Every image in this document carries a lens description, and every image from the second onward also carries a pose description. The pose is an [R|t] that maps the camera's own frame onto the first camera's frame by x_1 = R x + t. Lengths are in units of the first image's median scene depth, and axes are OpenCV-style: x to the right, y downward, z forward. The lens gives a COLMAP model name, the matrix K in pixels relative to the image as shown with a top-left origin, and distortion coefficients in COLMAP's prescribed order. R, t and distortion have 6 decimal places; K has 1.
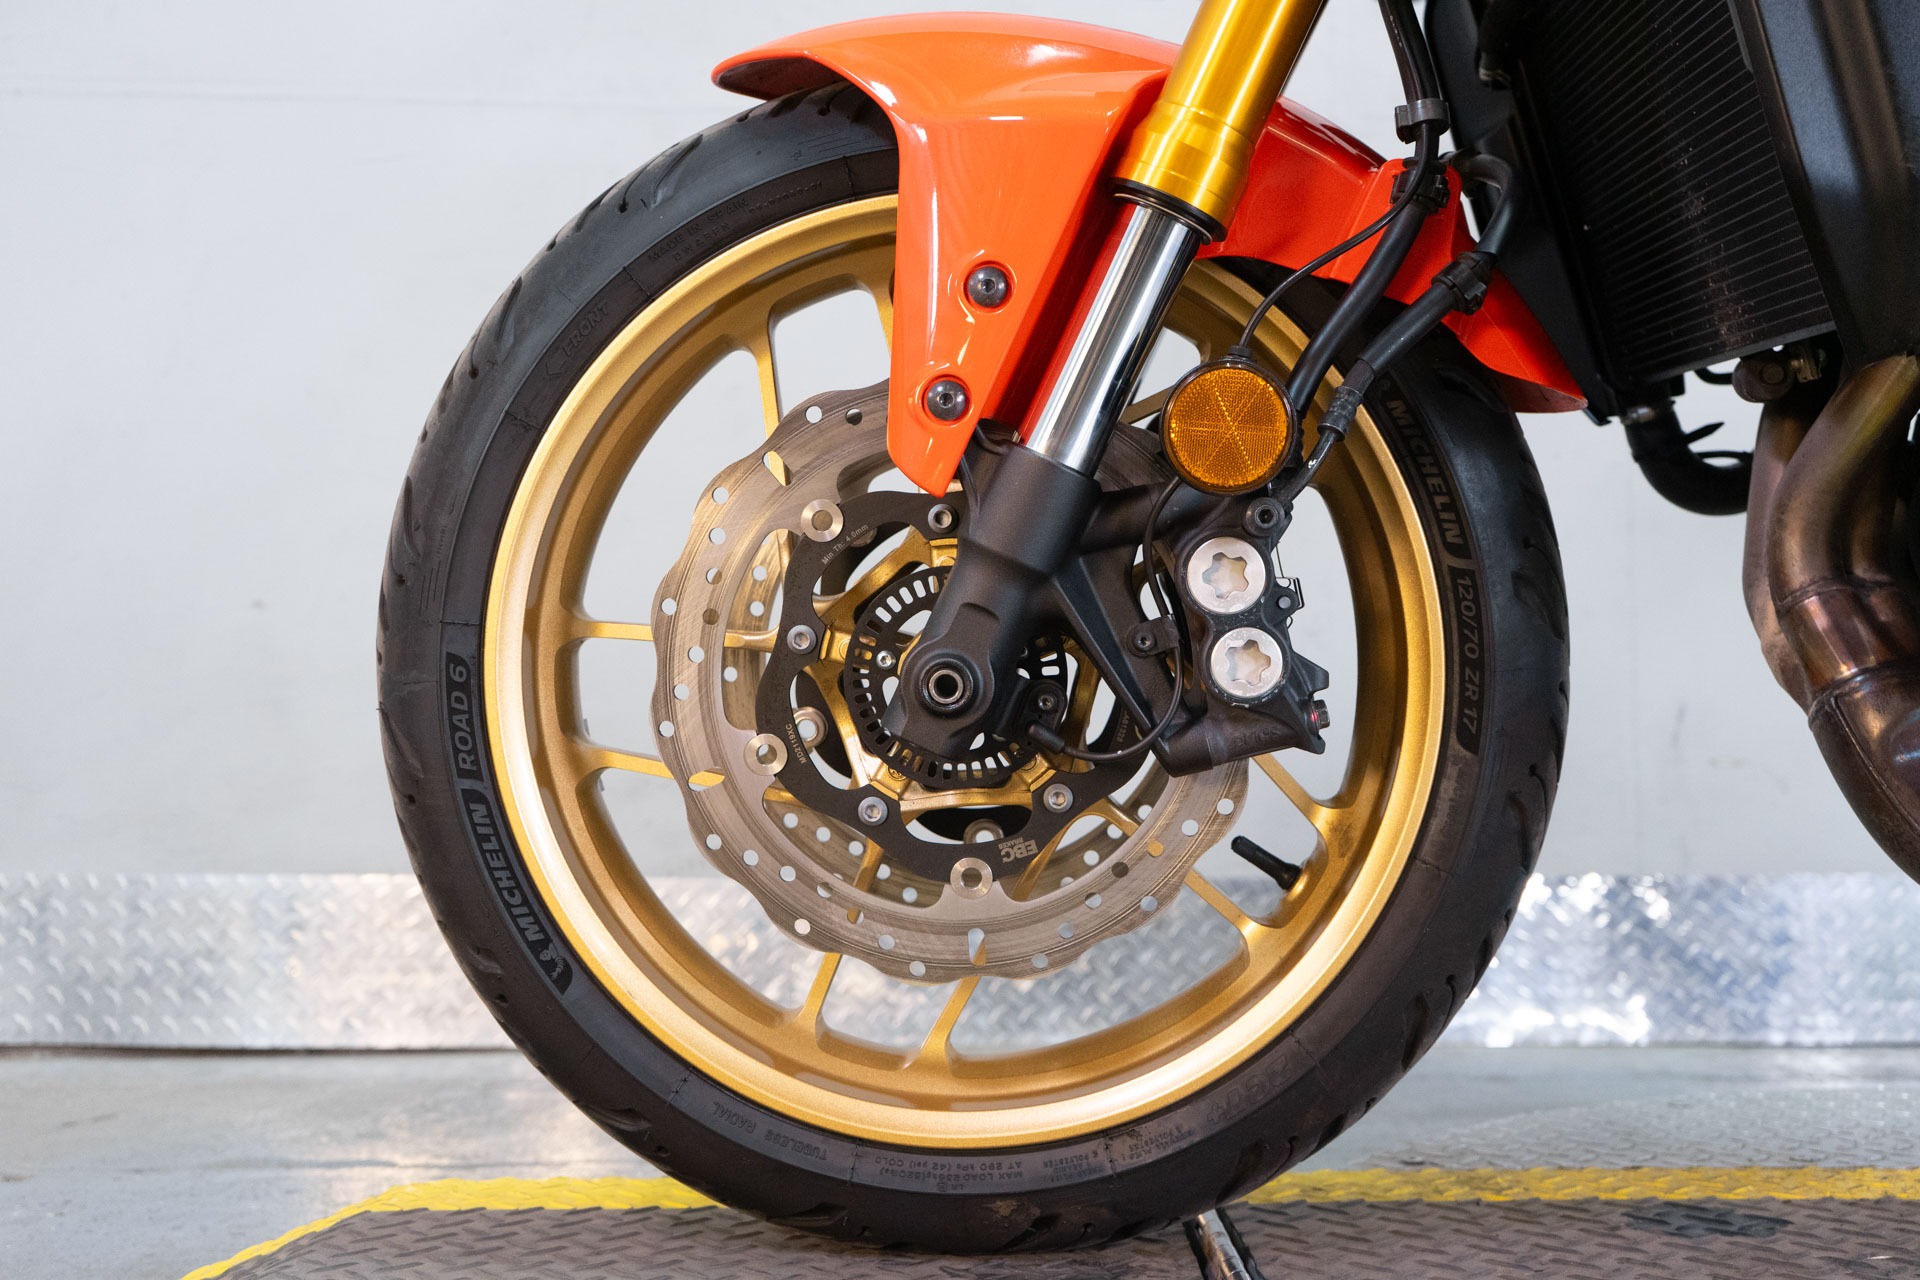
lens RADIAL K [[1905.5, 0, 959.9], [0, 1905.5, 632.0], [0, 0, 1]] dist [0.008219, 0.000000]
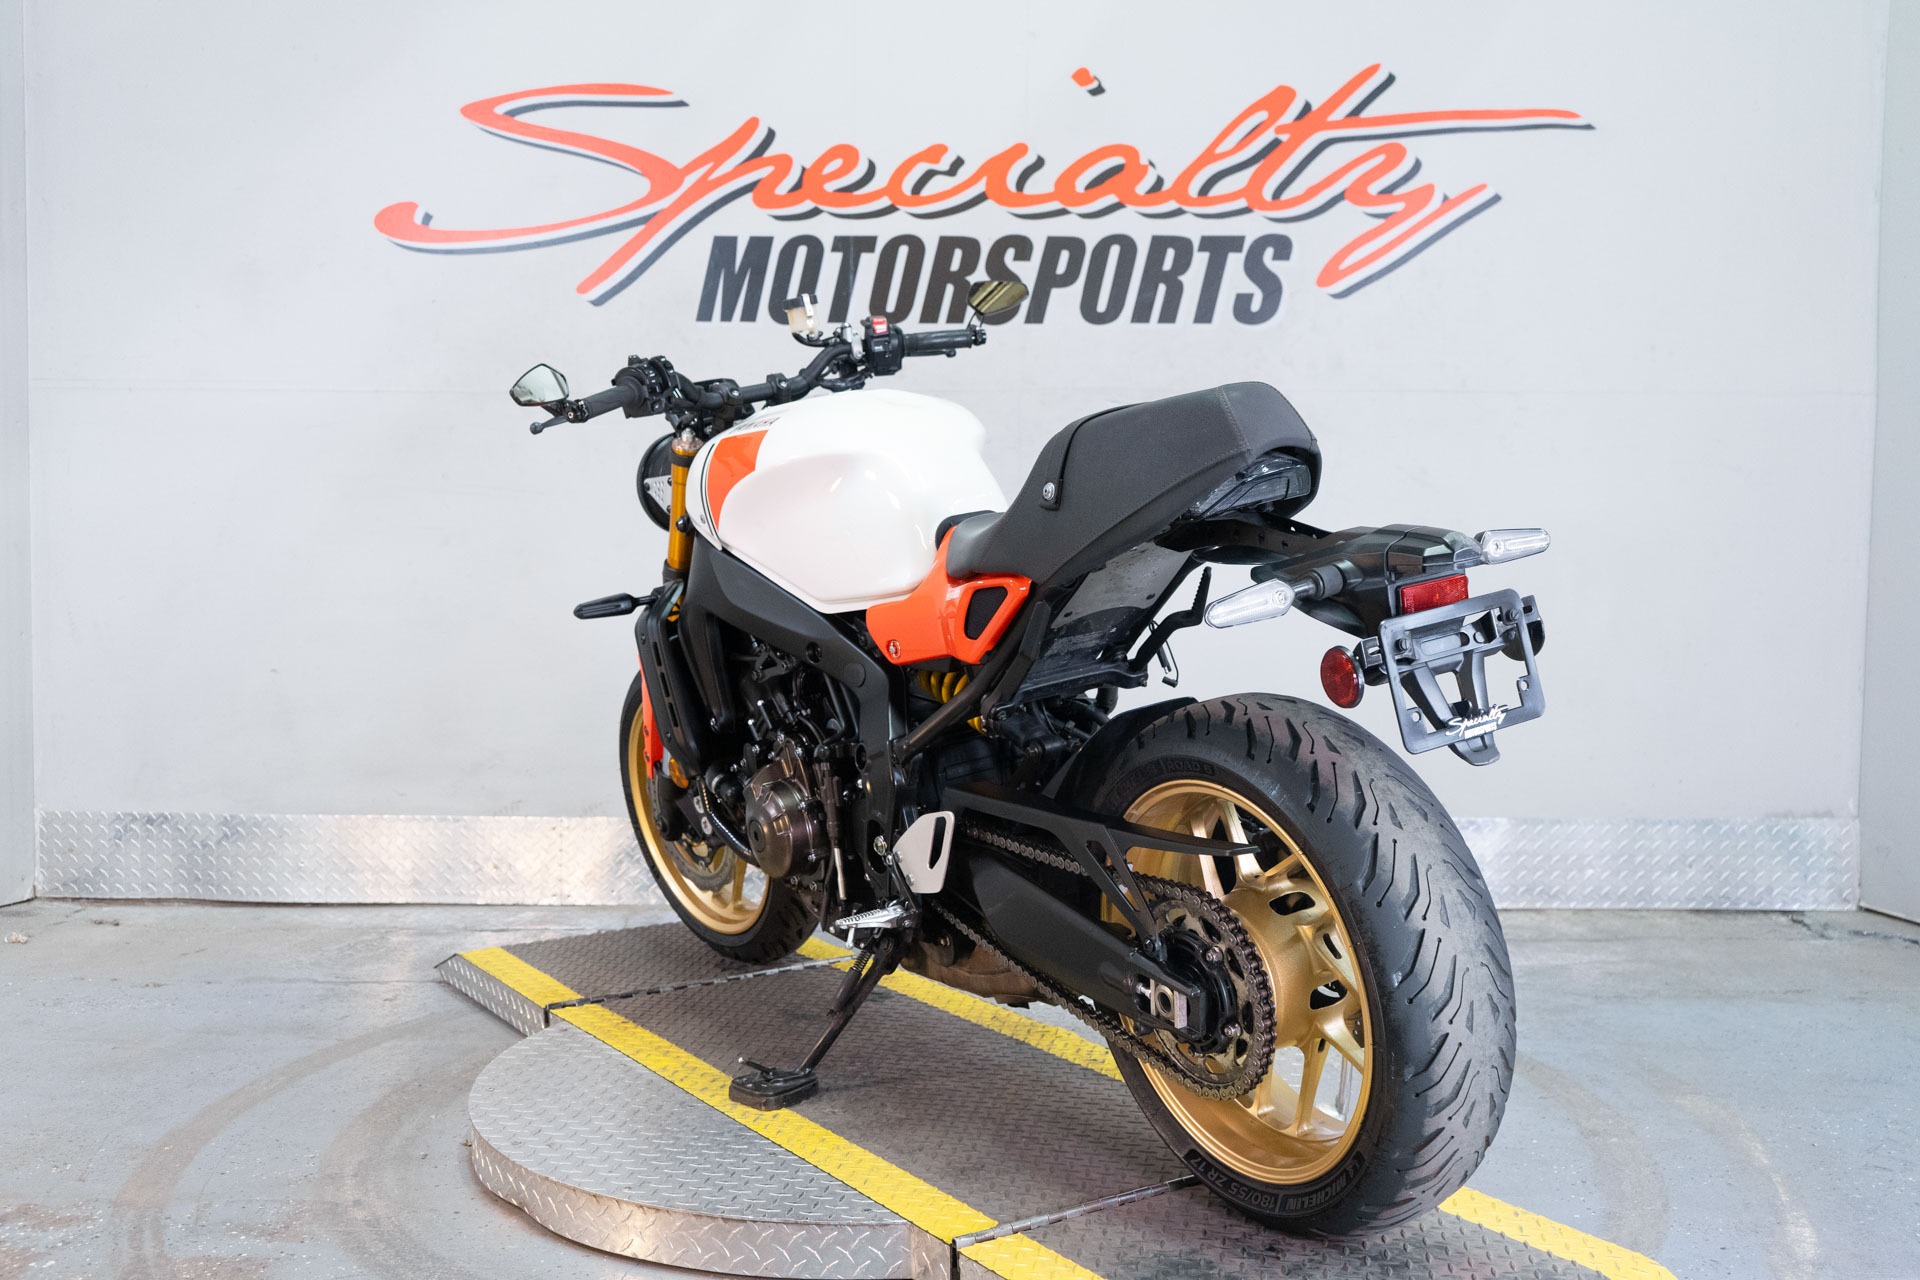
lens RADIAL K [[1905.5, 0, 970.6], [0, 1905.5, 646.9], [0, 0, 1]] dist [0.008219, 0.000000]
pose [[0.996935, 0.003435, -0.078163, 0.681817], [0.008934, 0.987503, 0.157349, -0.483882], [0.077727, -0.157565, 0.984445, -1.163719]]
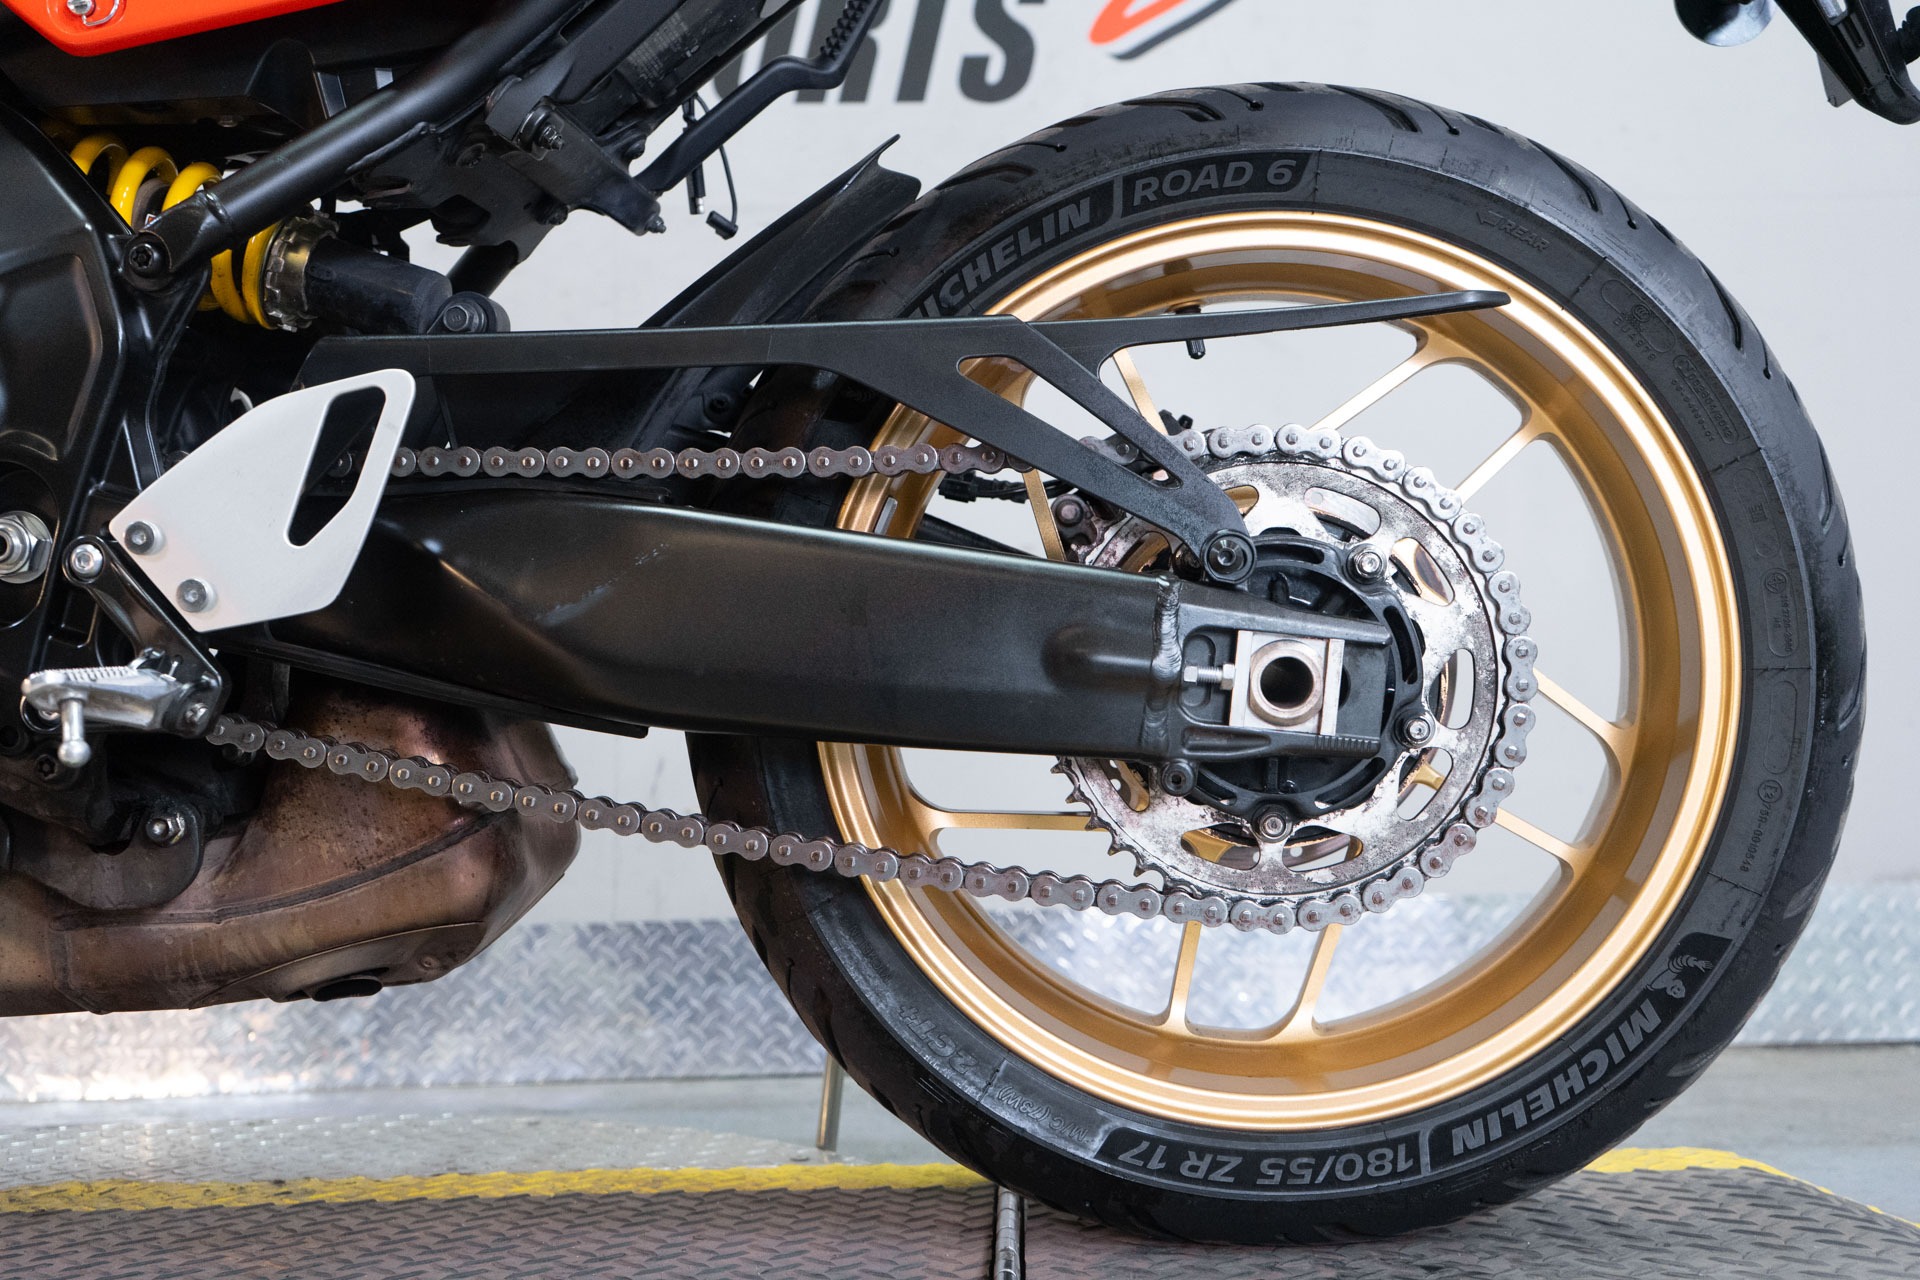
lens RADIAL K [[1905.5, 0, 955.9], [0, 1905.5, 605.9], [0, 0, 1]] dist [0.008219, 0.000000]
pose [[0.998794, -0.033485, -0.035900, 0.880534], [0.032143, 0.998785, -0.037343, -0.004136], [0.037107, 0.036144, 0.998657, -0.084116]]
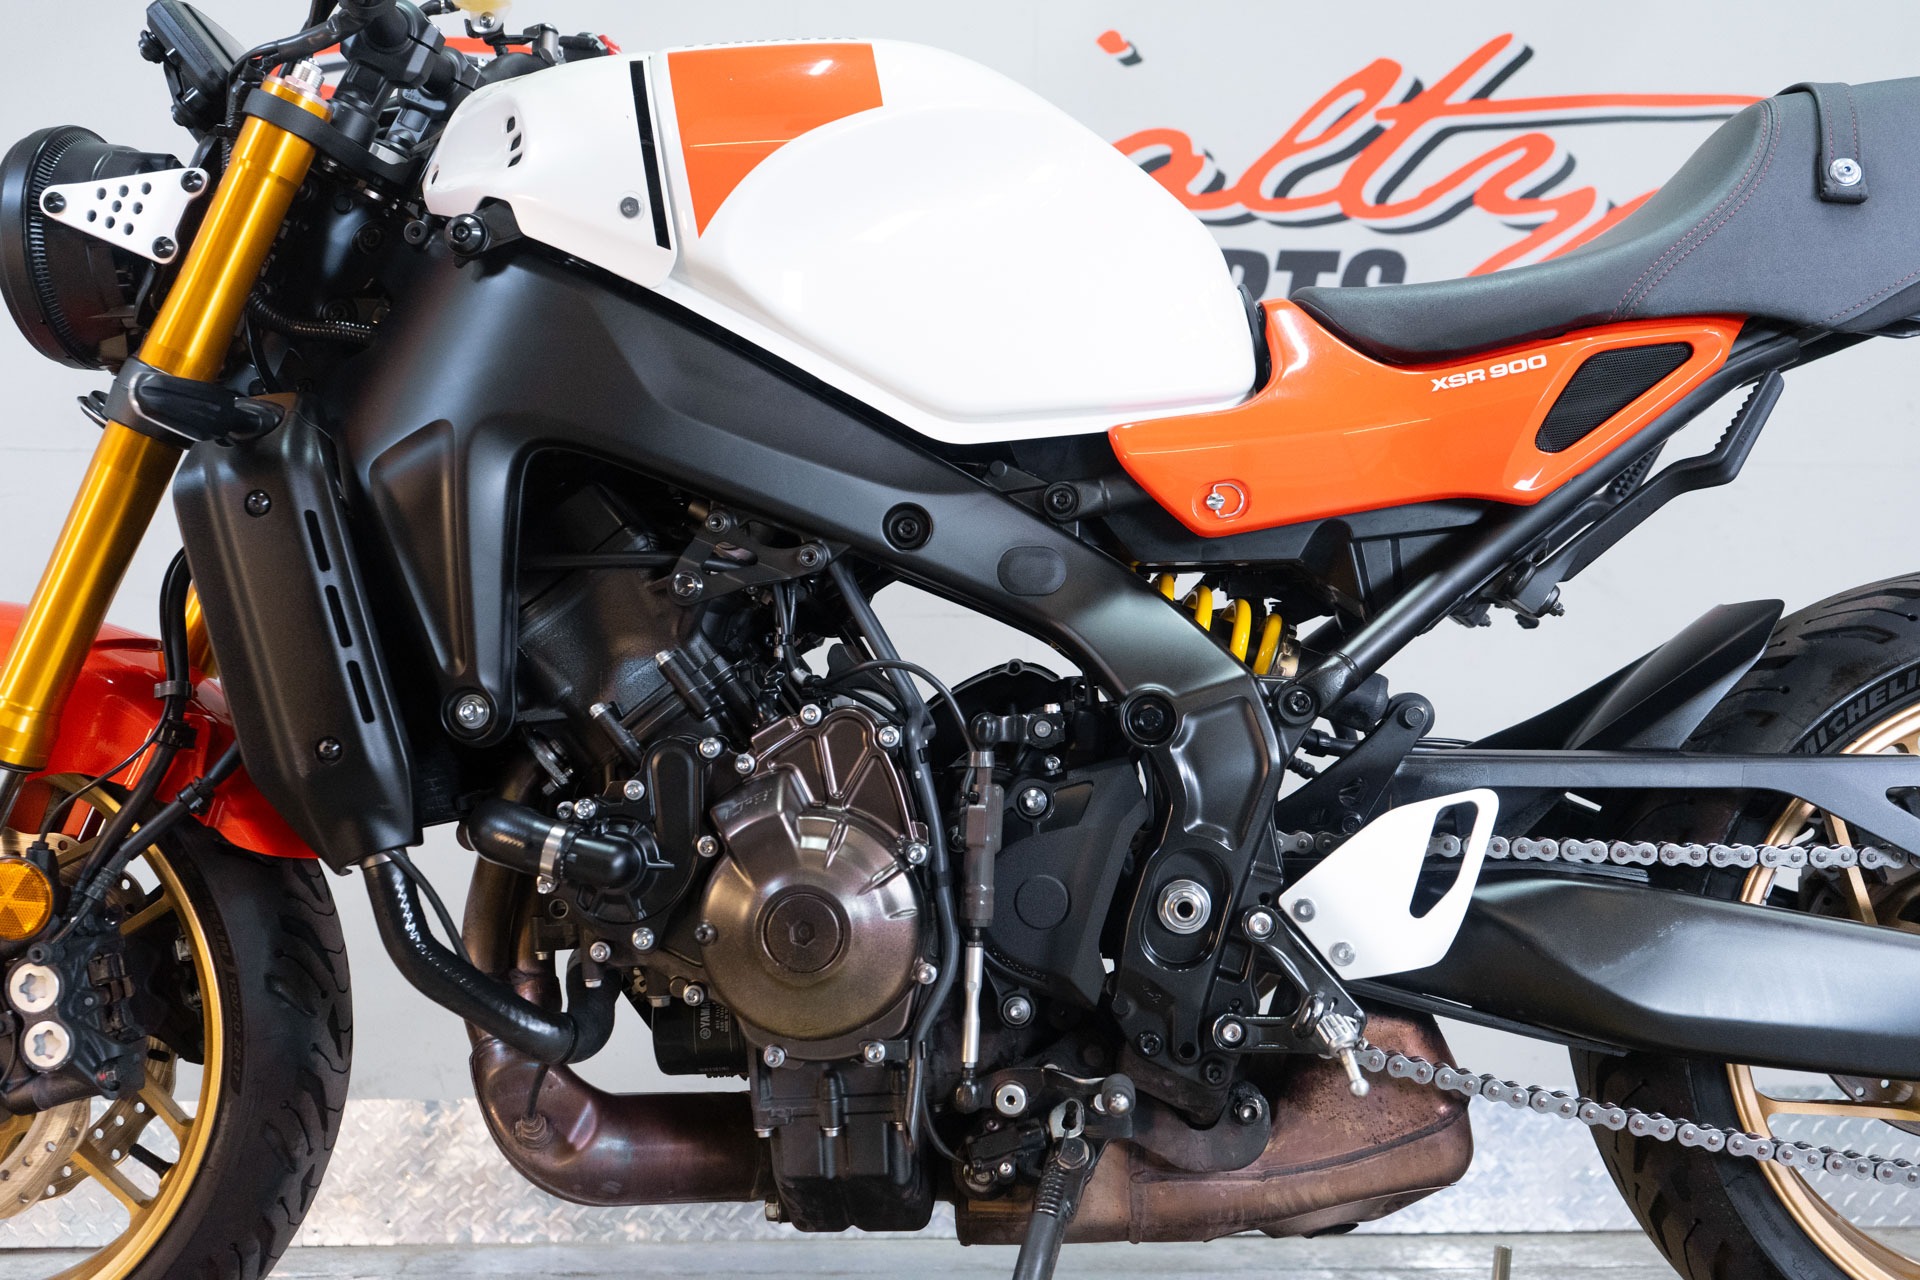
lens RADIAL K [[1905.5, 0, 972.8], [0, 1905.5, 652.7], [0, 0, 1]] dist [0.008219, 0.000000]
pose [[0.999981, -0.004467, -0.004355, 0.492219], [0.004182, 0.997987, -0.063280, -0.107660], [0.004629, 0.063261, 0.997986, -0.302340]]
